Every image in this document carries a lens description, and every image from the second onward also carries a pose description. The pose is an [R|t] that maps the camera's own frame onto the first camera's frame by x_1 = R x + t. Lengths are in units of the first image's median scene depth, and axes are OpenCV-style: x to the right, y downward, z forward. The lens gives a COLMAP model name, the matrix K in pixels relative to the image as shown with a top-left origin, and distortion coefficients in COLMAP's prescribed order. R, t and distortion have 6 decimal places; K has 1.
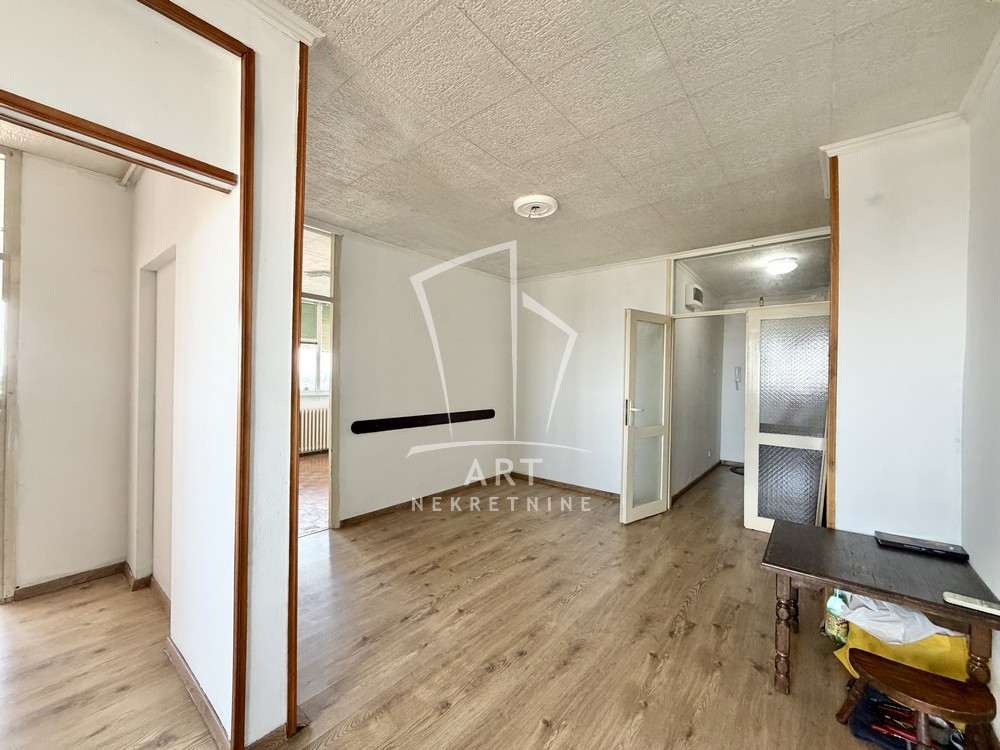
lens RADIAL K [[399.2, 0, 495.6], [0, 399.2, 376.8], [0, 0, 1]] dist [0.001224, 0.000176]
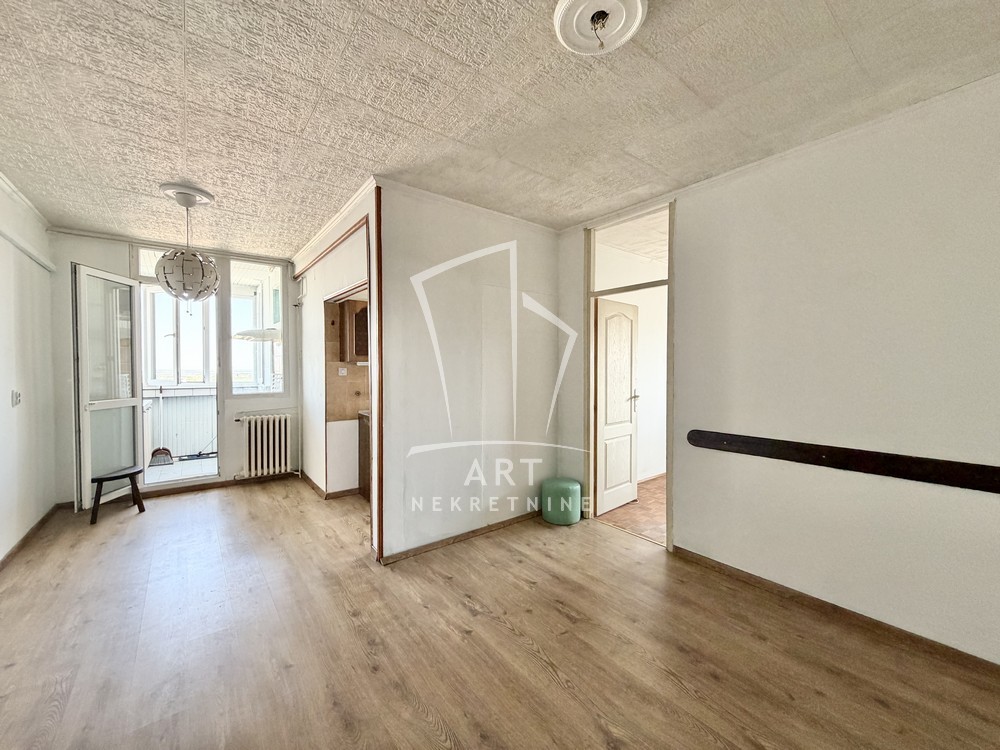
lens RADIAL K [[399.2, 0, 495.6], [0, 399.2, 376.8], [0, 0, 1]] dist [0.001224, 0.000176]
pose [[-0.224451, 0.007021, -0.974460, 0.796533], [-0.006433, 0.999942, 0.008686, 0.009951], [0.974464, 0.008219, -0.224393, 1.310434]]
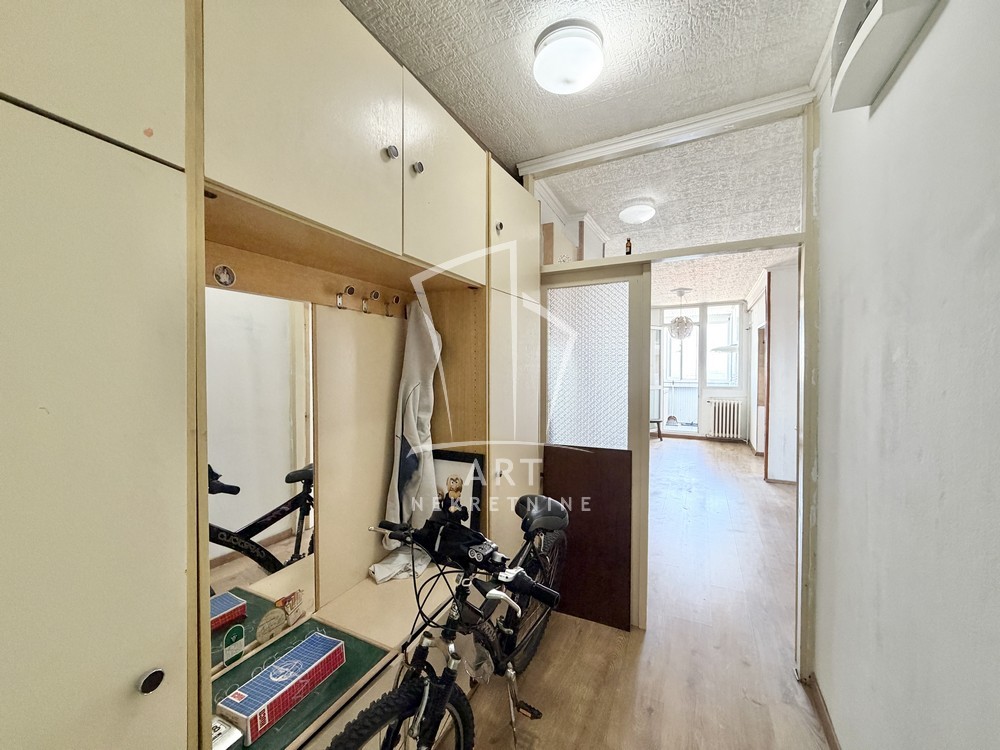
lens RADIAL K [[399.2, 0, 495.6], [0, 399.2, 376.8], [0, 0, 1]] dist [0.001224, 0.000176]
pose [[-0.978016, -0.011332, -0.208222, 1.628035], [-0.016321, 0.999619, 0.022260, -0.003762], [0.207890, 0.025170, -0.977828, 2.559490]]
